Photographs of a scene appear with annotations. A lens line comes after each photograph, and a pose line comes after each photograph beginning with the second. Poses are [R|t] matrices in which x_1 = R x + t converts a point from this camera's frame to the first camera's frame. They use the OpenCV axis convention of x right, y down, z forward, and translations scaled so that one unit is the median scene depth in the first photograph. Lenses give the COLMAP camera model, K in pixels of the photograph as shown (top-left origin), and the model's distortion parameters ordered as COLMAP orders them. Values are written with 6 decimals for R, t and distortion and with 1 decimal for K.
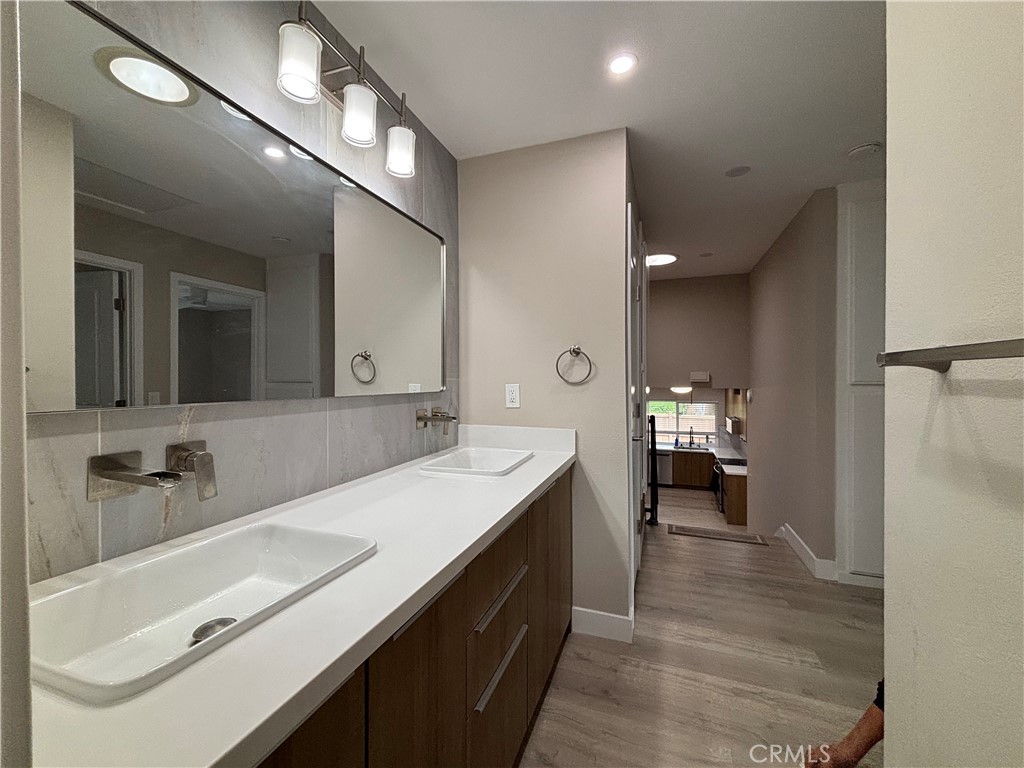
lens RADIAL K [[412.1, 0, 512.0], [0, 412.1, 384.0], [0, 0, 1]] dist [0.001210, 0.000277]
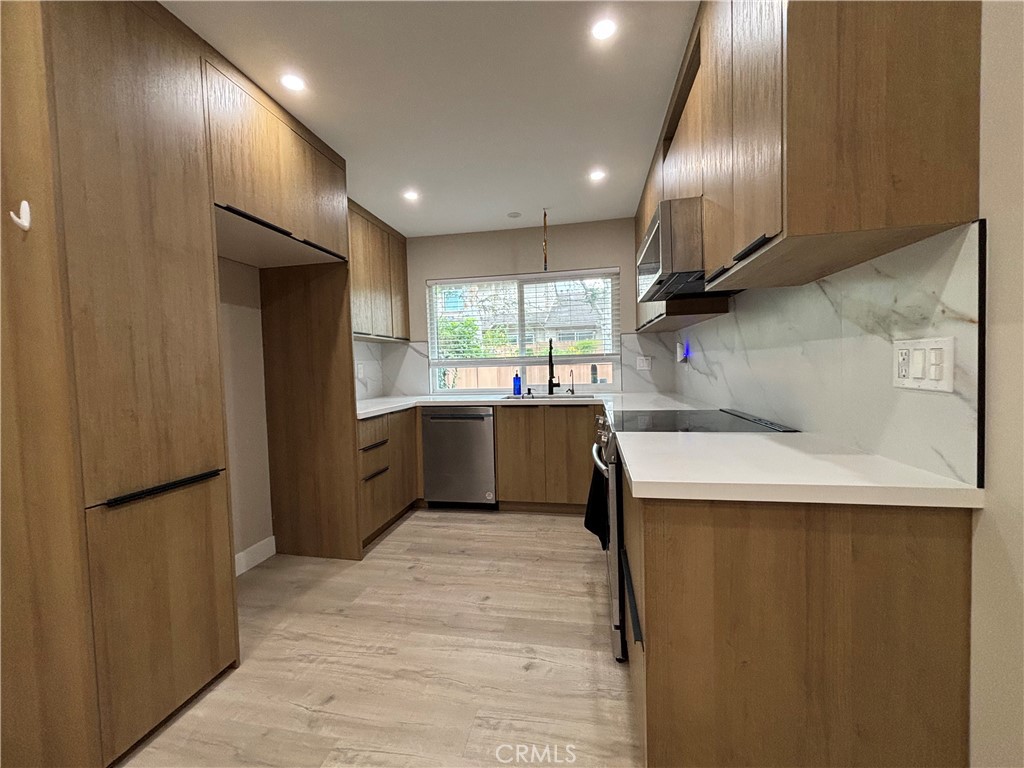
lens RADIAL K [[412.1, 0, 512.0], [0, 412.1, 384.0], [0, 0, 1]] dist [0.001210, 0.000277]
pose [[0.986524, -0.040558, 0.158509, 0.343034], [0.035655, 0.998797, 0.033661, 0.129380], [-0.159683, -0.027556, 0.986784, 0.645509]]
